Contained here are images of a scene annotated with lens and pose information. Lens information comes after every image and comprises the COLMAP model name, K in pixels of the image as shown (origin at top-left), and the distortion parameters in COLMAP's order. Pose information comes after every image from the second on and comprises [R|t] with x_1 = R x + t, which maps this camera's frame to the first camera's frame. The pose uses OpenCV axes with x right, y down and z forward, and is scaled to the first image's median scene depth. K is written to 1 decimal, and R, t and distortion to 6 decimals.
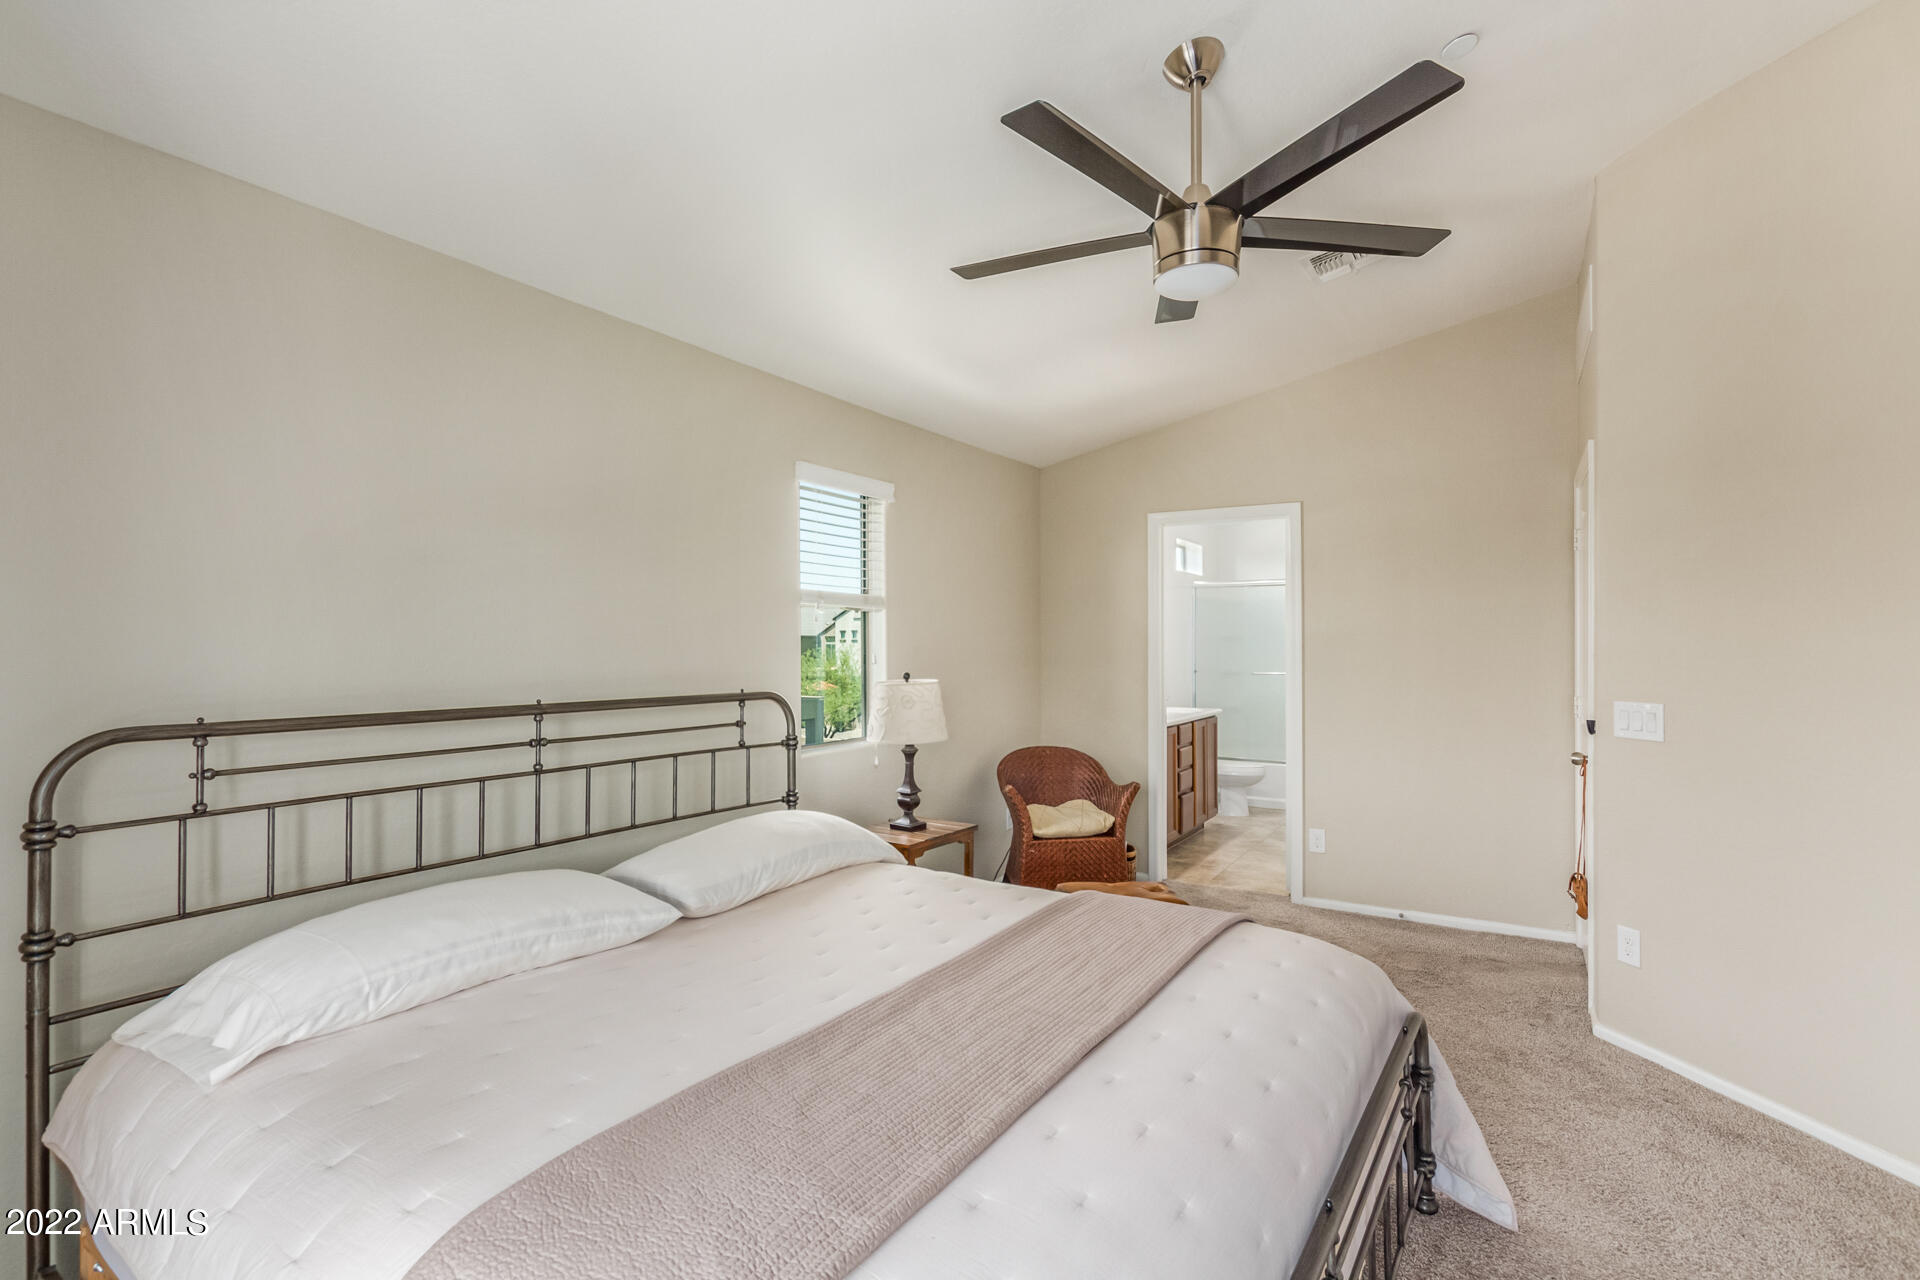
lens RADIAL K [[895.7, 0, 960.0], [0, 895.7, 640.0], [0, 0, 1]] dist [0.002283, -0.000868]
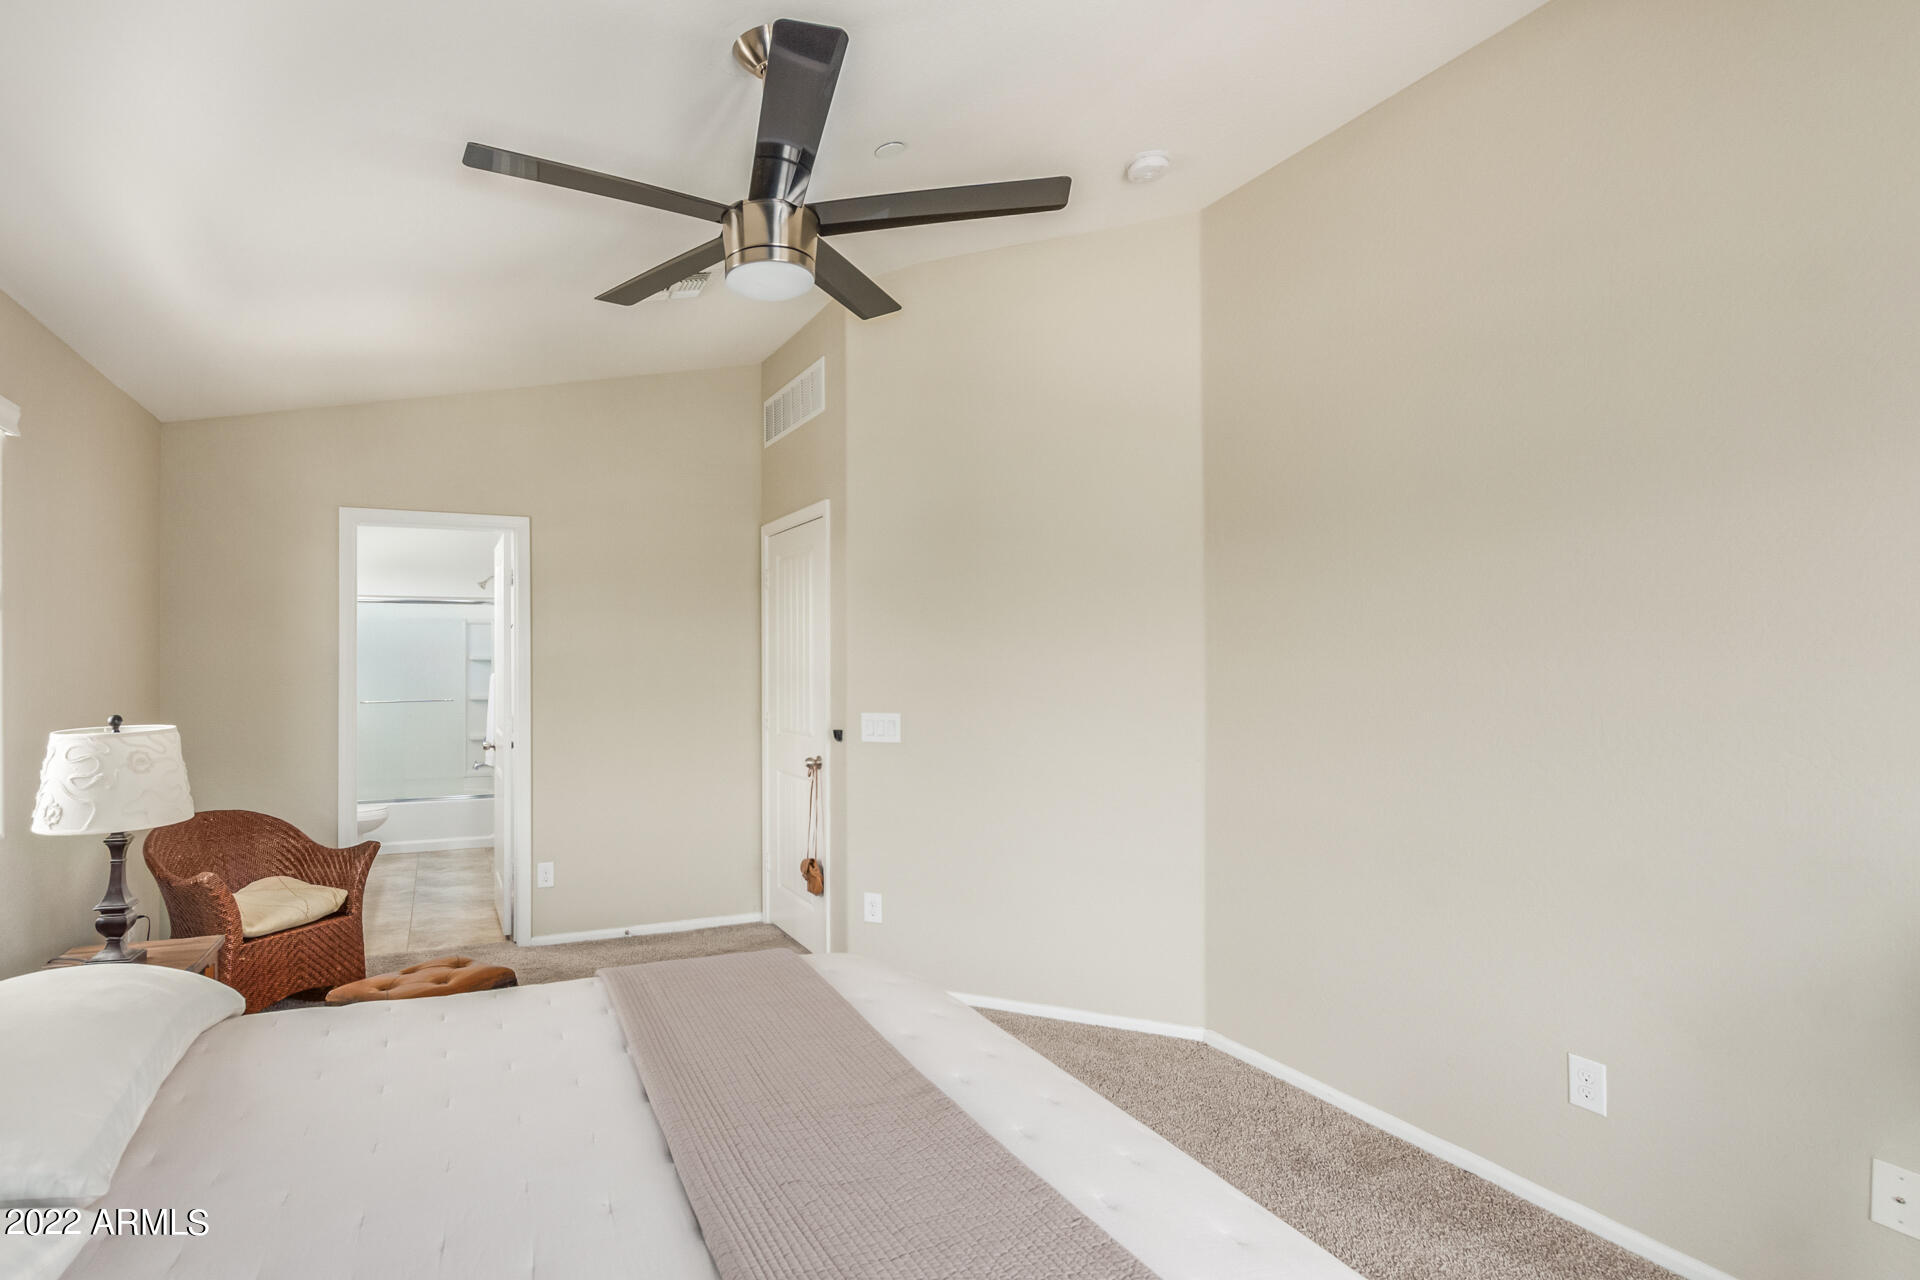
lens RADIAL K [[906.0, 0, 950.3], [0, 906.0, 662.1], [0, 0, 1]] dist [0.004252, -0.000158]
pose [[0.617388, -0.000183, 0.786659, -0.157967], [0.001527, 0.999998, -0.000967, -0.000538], [-0.786658, 0.001798, 0.617387, 0.115763]]
